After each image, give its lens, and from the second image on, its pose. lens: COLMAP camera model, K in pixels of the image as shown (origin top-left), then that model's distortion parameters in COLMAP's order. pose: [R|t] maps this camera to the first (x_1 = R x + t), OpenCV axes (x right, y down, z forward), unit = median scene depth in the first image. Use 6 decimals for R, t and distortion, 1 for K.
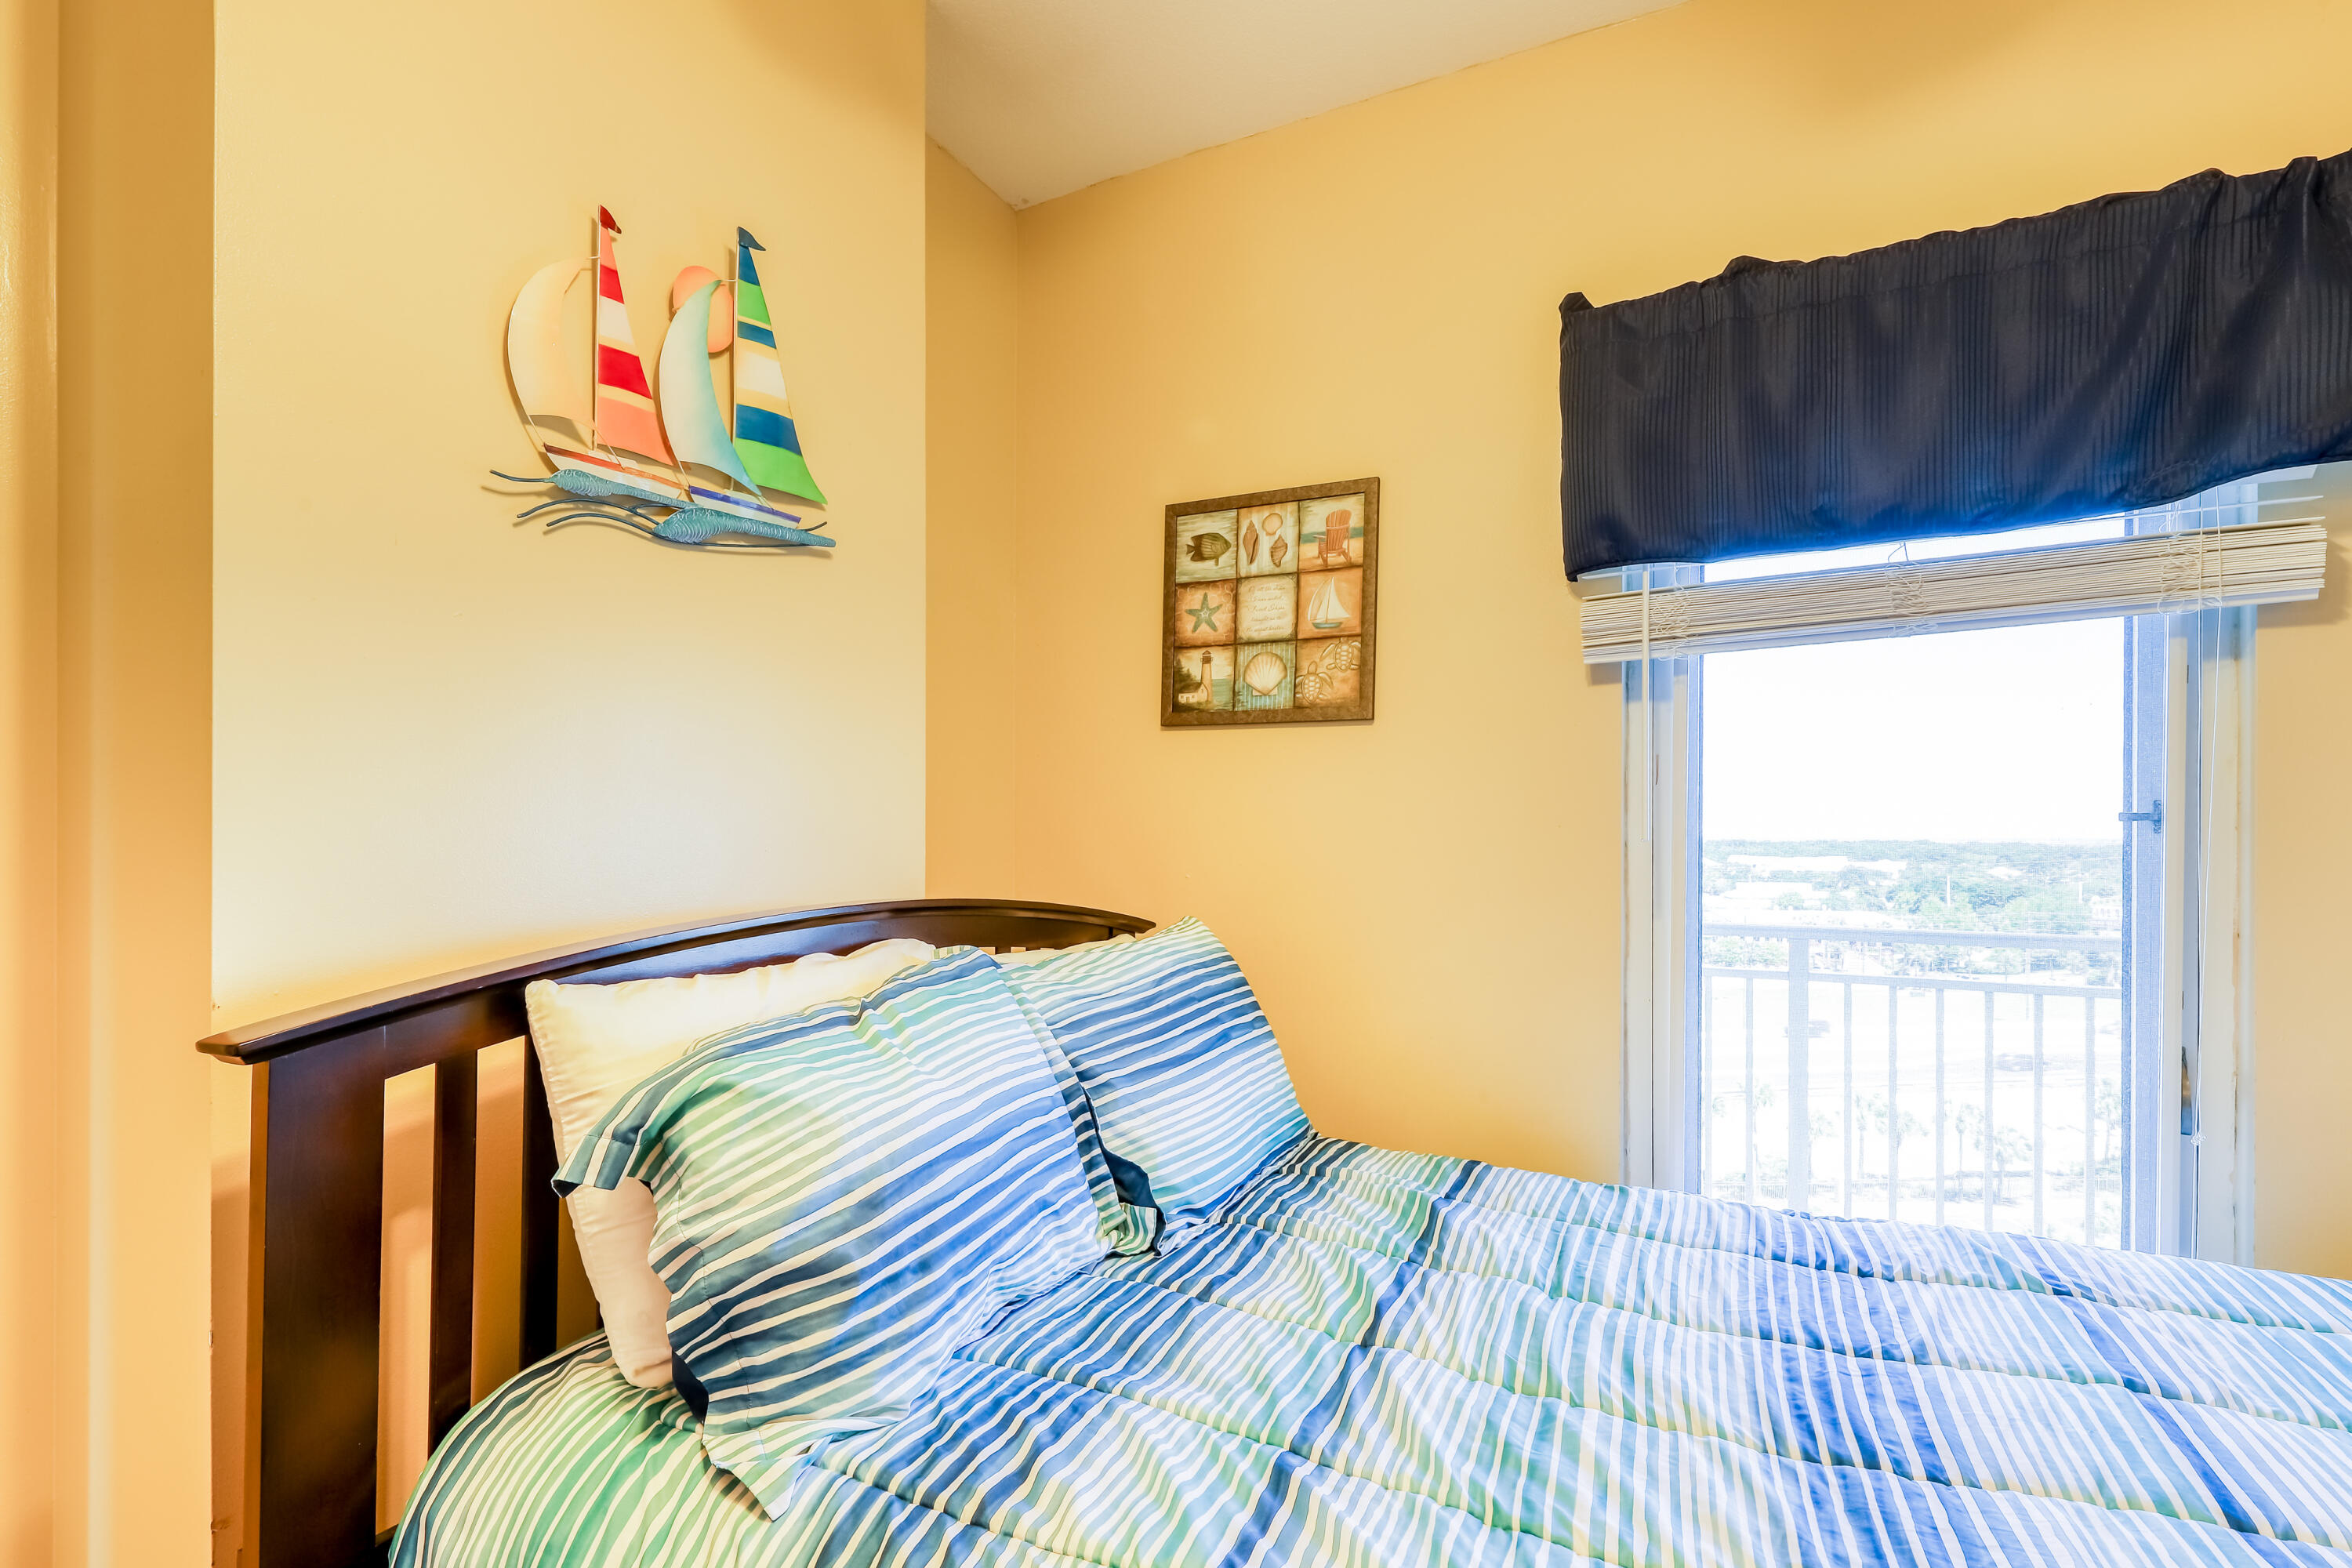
lens RADIAL K [[1089.4, 0, 1174.5], [0, 1089.4, 843.0], [0, 0, 1]] dist [0.000975, 0.000171]
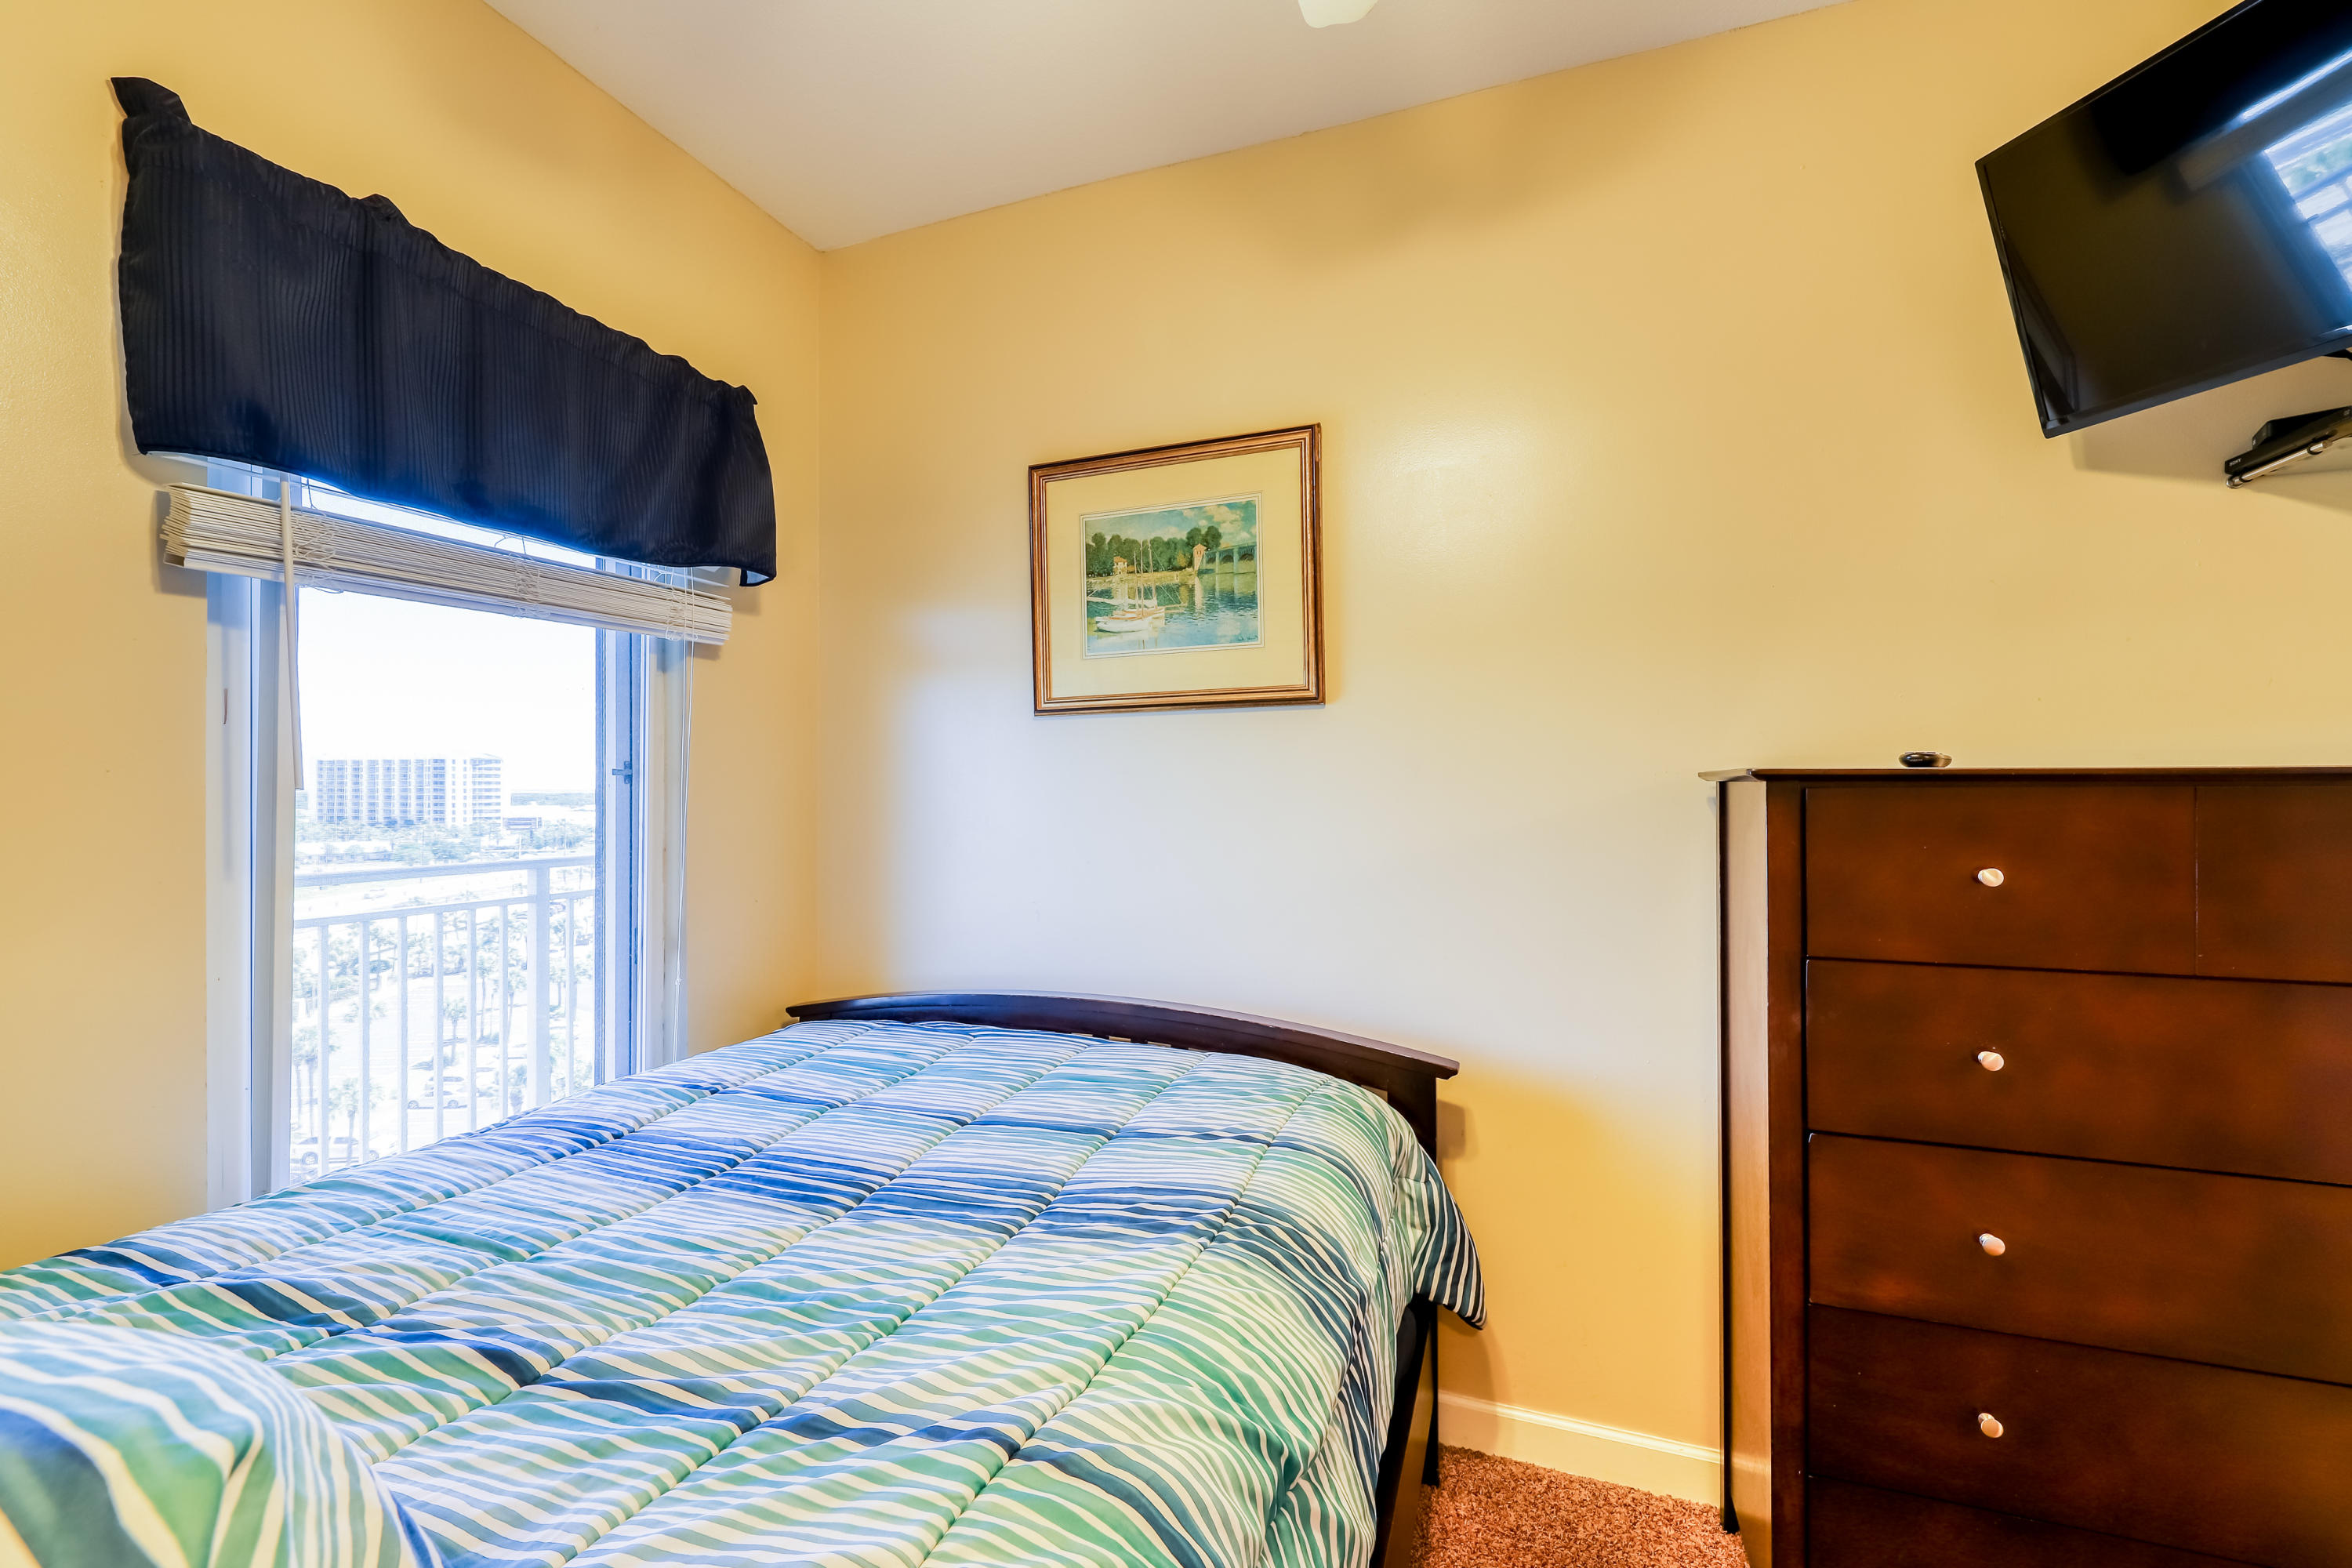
lens RADIAL K [[971.6, 0, 1176.0], [0, 971.6, 784.0], [0, 0, 1]] dist [0.002555, 0.000021]
pose [[-0.090776, -0.000879, 0.995871, -0.480084], [-0.008044, 0.999968, 0.000149, -0.014488], [-0.995839, -0.007998, -0.090780, 0.411237]]
